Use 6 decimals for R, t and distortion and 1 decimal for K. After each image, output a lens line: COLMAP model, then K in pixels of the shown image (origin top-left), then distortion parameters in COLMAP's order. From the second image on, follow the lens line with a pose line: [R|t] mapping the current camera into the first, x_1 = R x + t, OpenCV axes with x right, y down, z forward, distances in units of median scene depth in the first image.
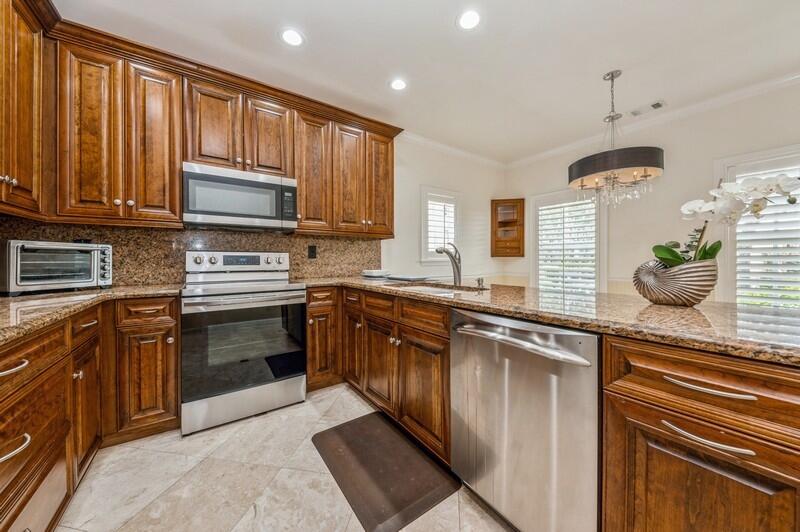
lens RADIAL K [[277.5, 0, 400.8], [0, 277.5, 259.9], [0, 0, 1]] dist [0.006236, -0.005720]
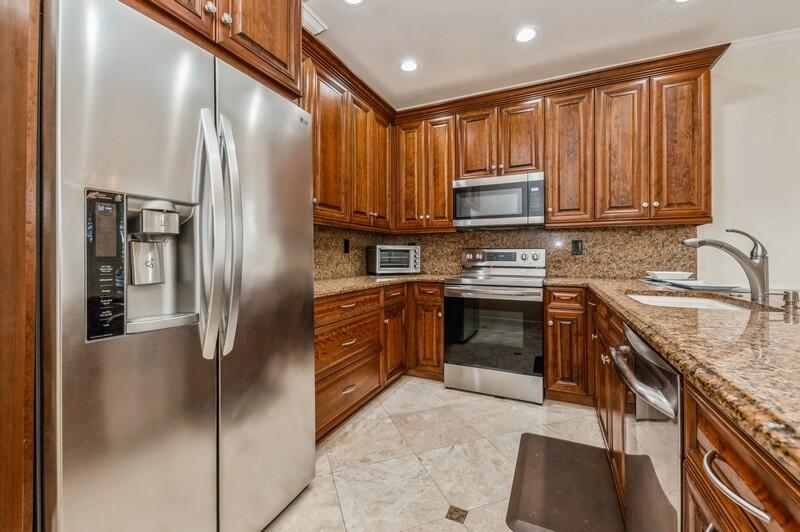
lens RADIAL K [[331.9, 0, 399.2], [0, 331.9, 255.0], [0, 0, 1]] dist [0.000759, -0.000112]
pose [[0.490224, 0.000178, -0.871597, 0.436565], [-0.003101, 0.999994, -0.001539, -0.002194], [0.871591, 0.003457, 0.490221, 0.015147]]
